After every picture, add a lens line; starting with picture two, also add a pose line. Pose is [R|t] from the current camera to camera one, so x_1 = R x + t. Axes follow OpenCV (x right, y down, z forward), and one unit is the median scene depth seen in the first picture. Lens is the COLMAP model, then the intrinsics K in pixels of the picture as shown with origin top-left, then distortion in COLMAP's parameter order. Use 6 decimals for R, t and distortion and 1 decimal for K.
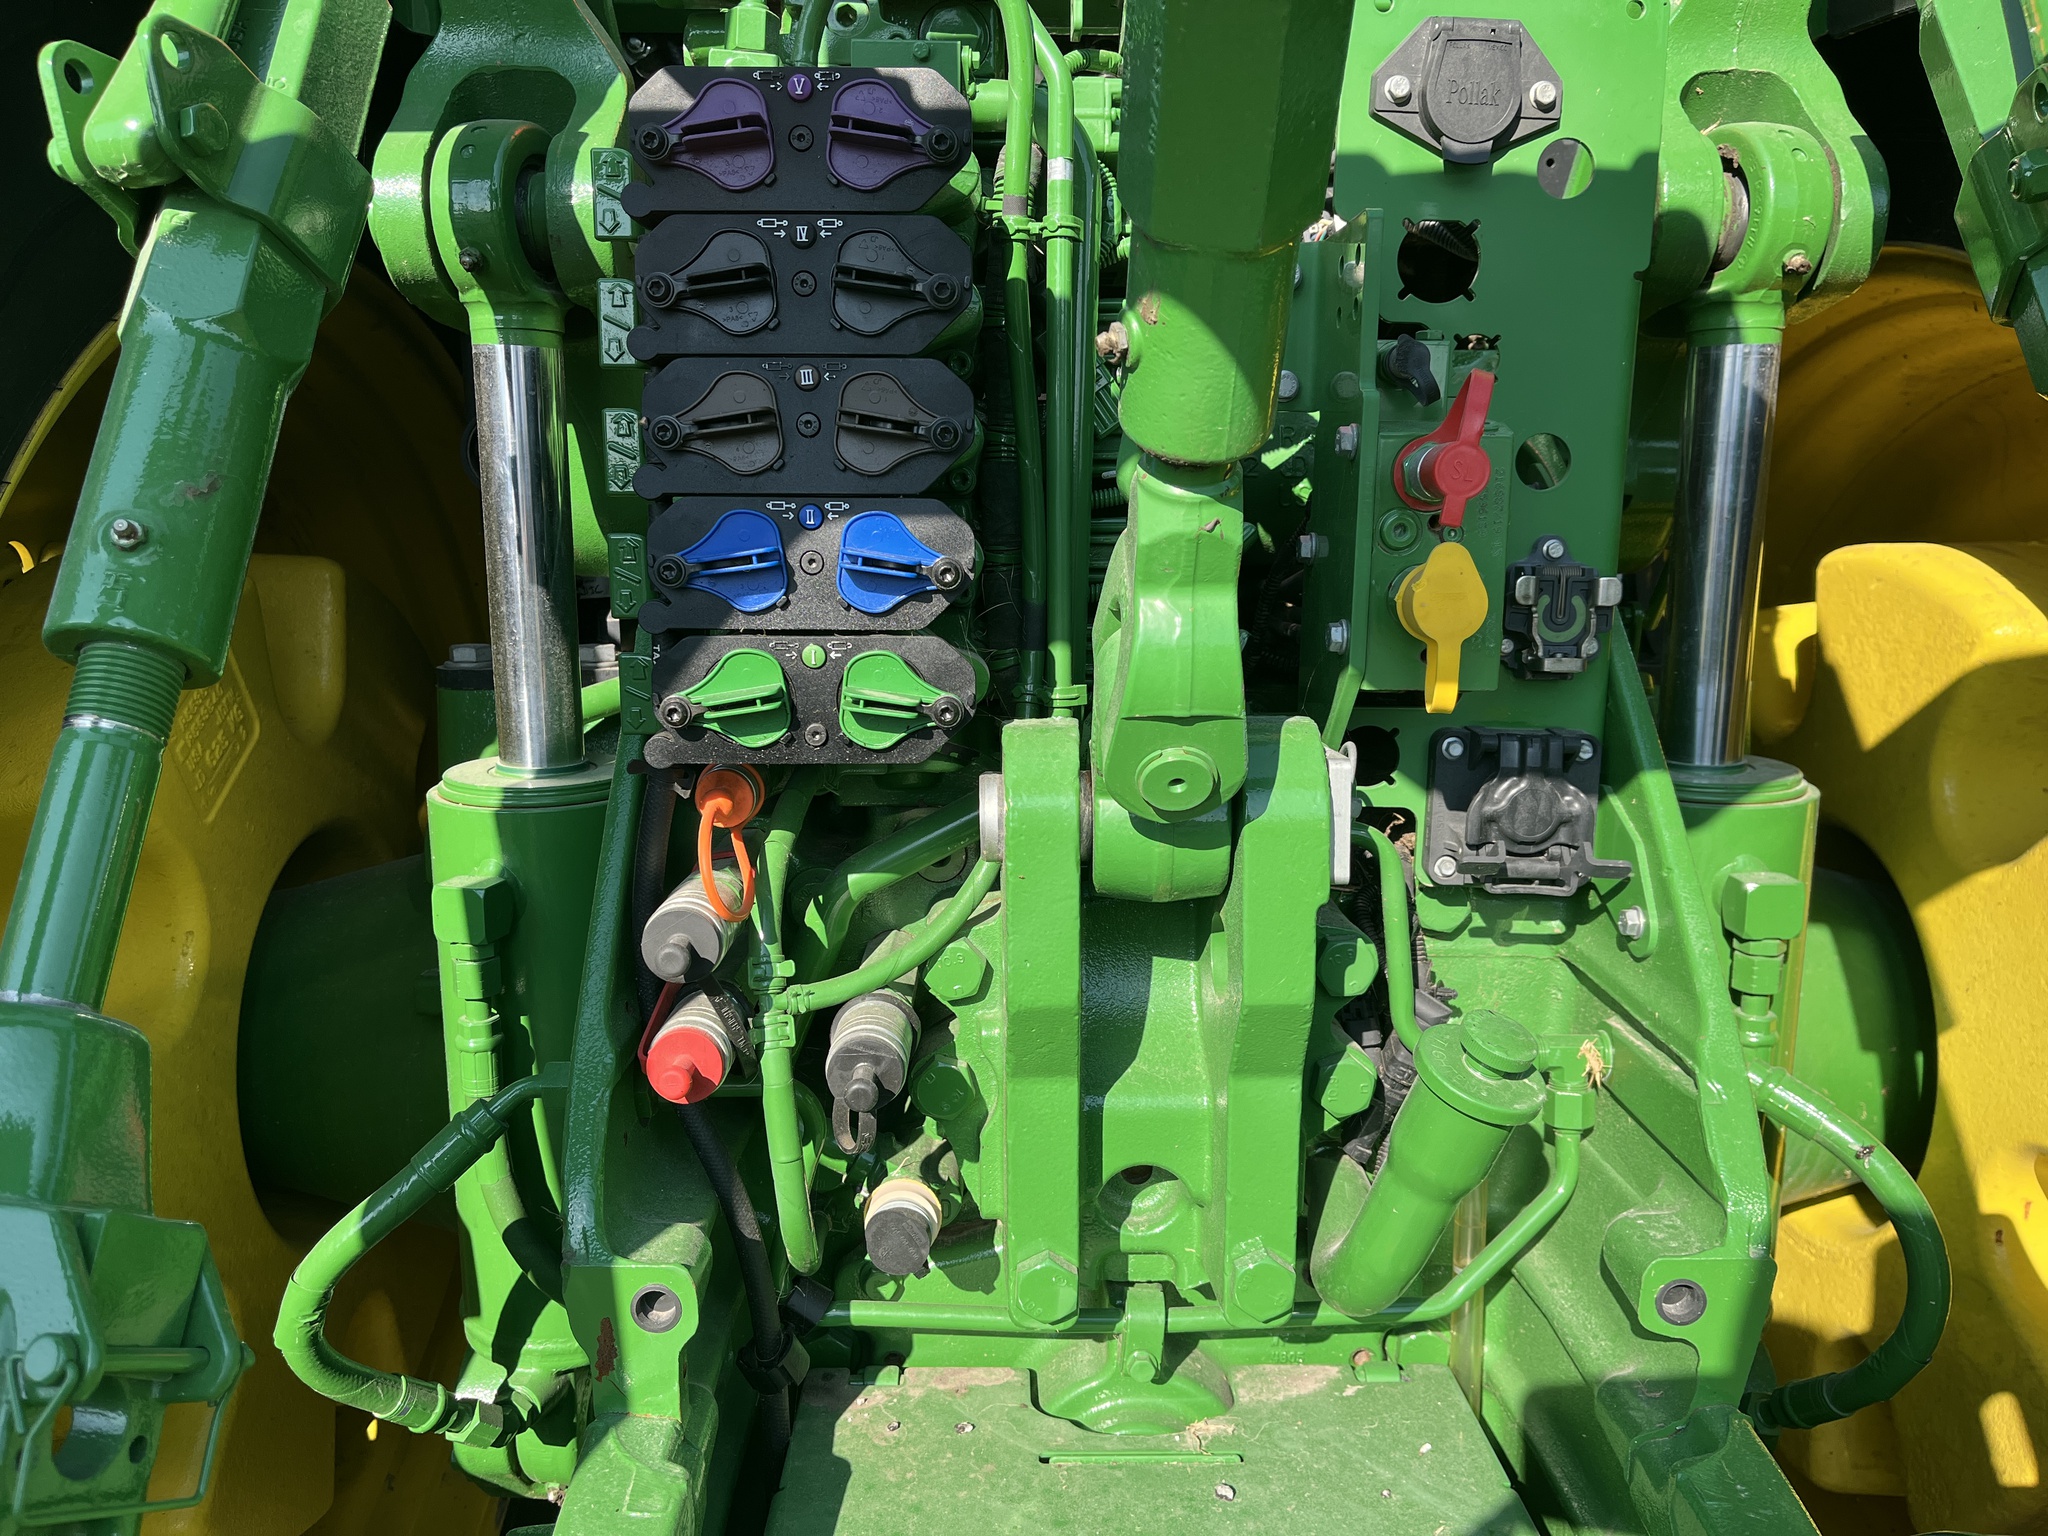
lens RADIAL K [[1568.2, 0, 1019.8], [0, 1568.2, 766.8], [0, 0, 1]] dist [0.058524, -0.080744]
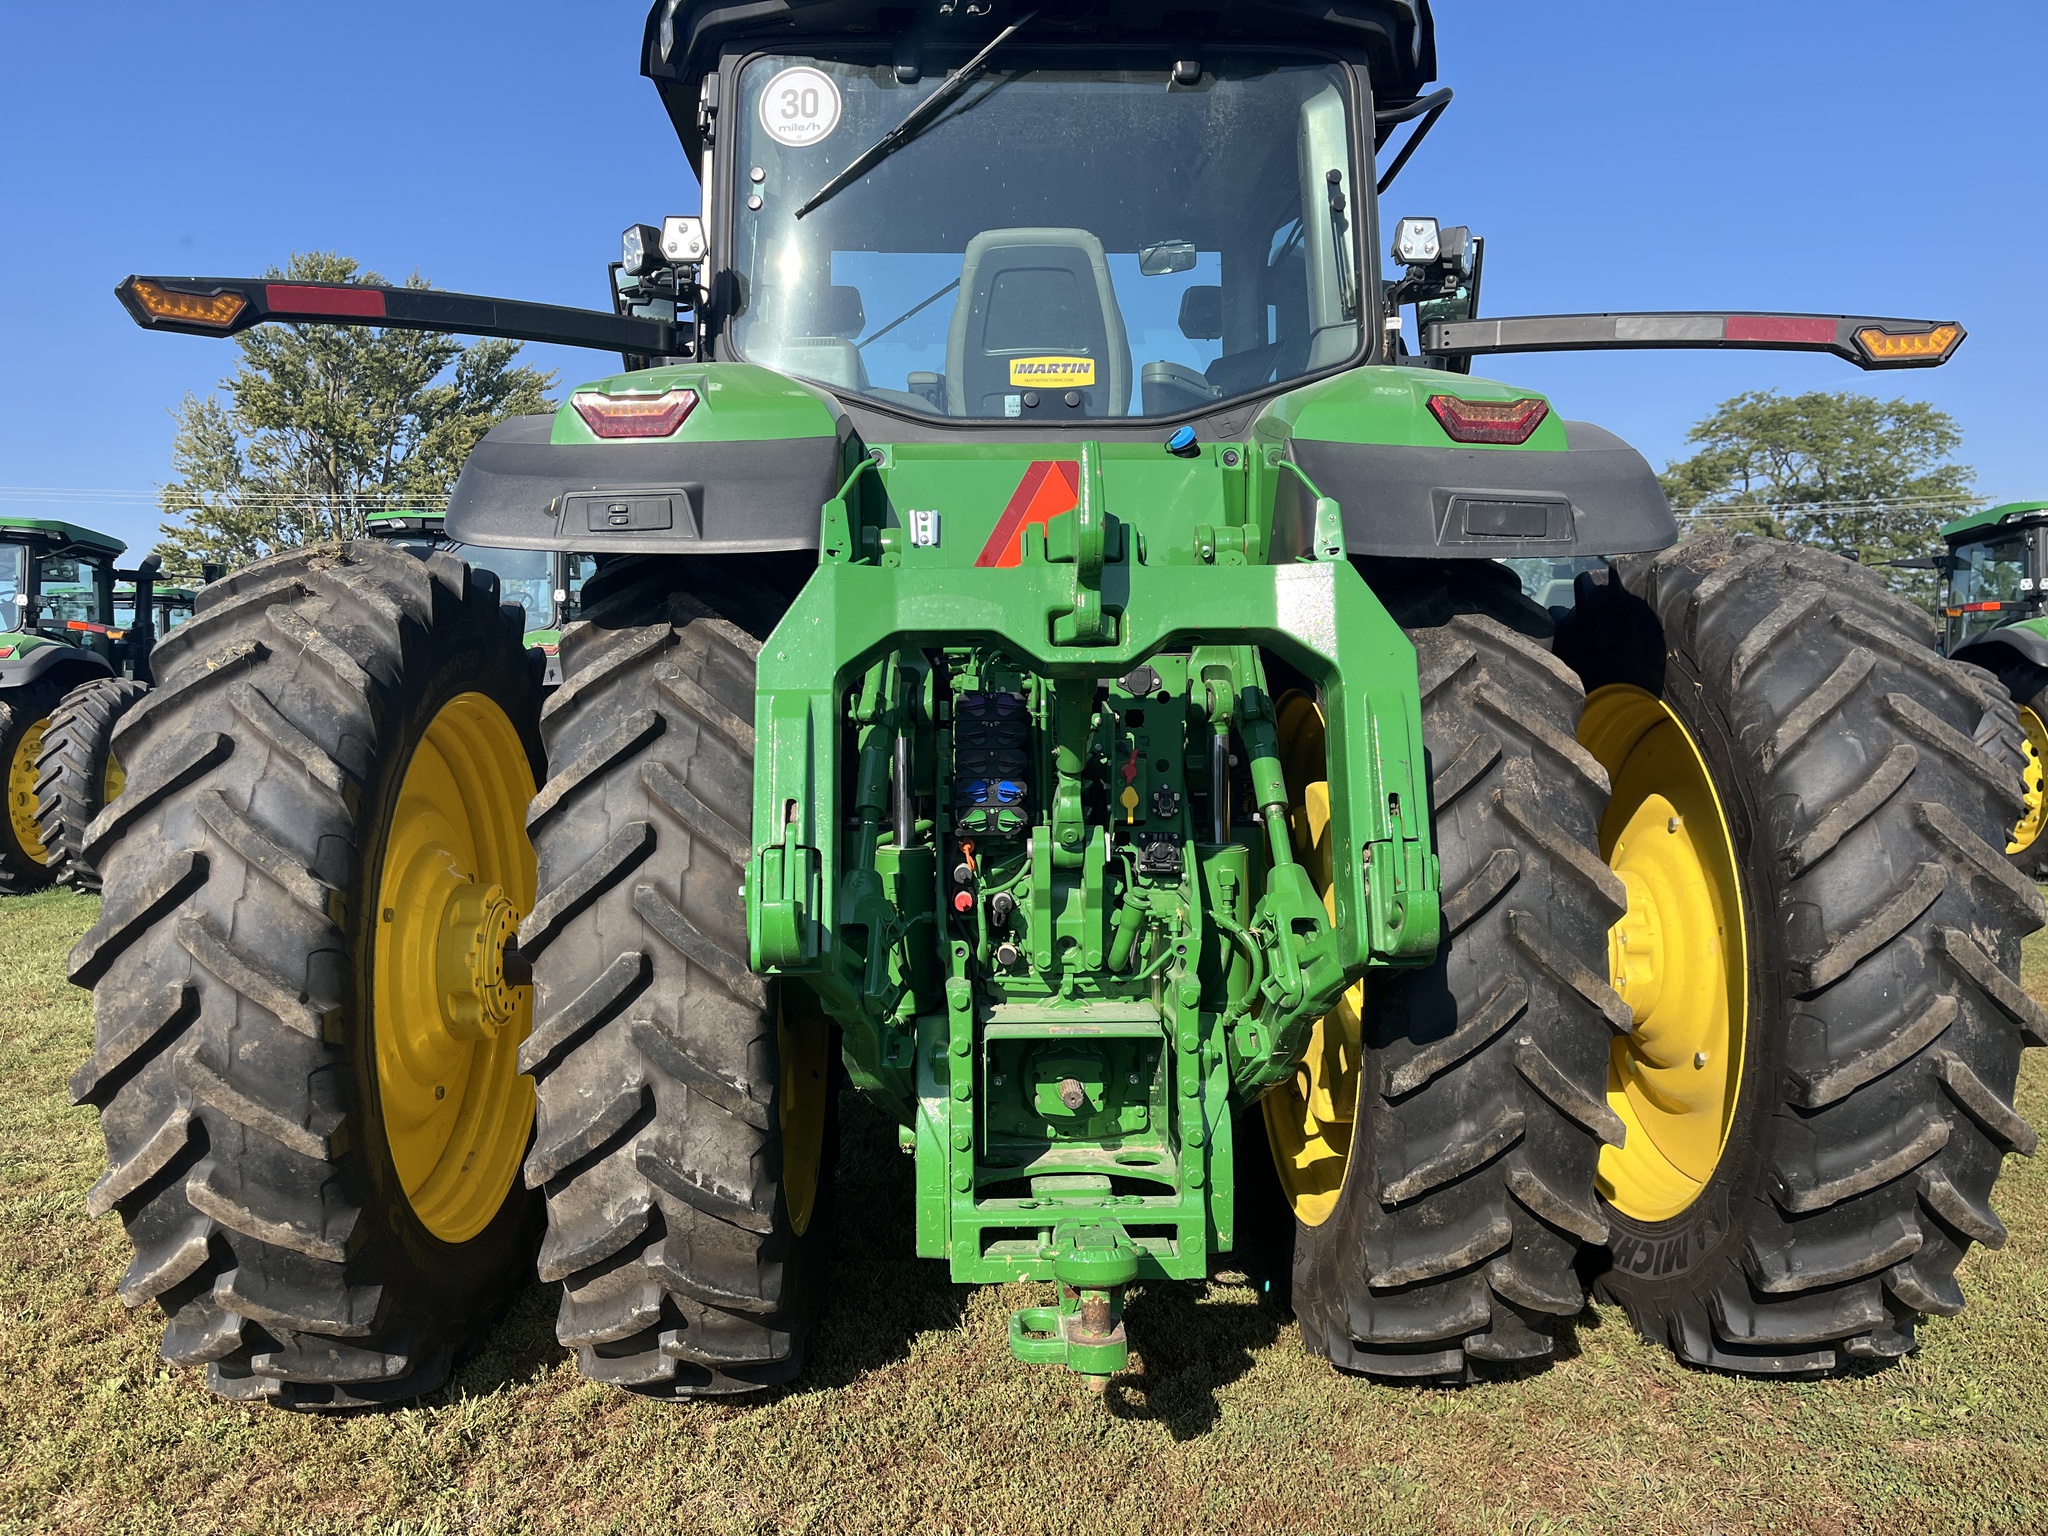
lens RADIAL K [[1568.2, 0, 1023.0], [0, 1568.2, 768.7], [0, 0, 1]] dist [0.058524, -0.080744]
pose [[0.999693, -0.007569, 0.023573, -0.138526], [0.010733, 0.990495, -0.137131, 0.409868], [-0.022311, 0.137342, 0.990272, -3.361942]]
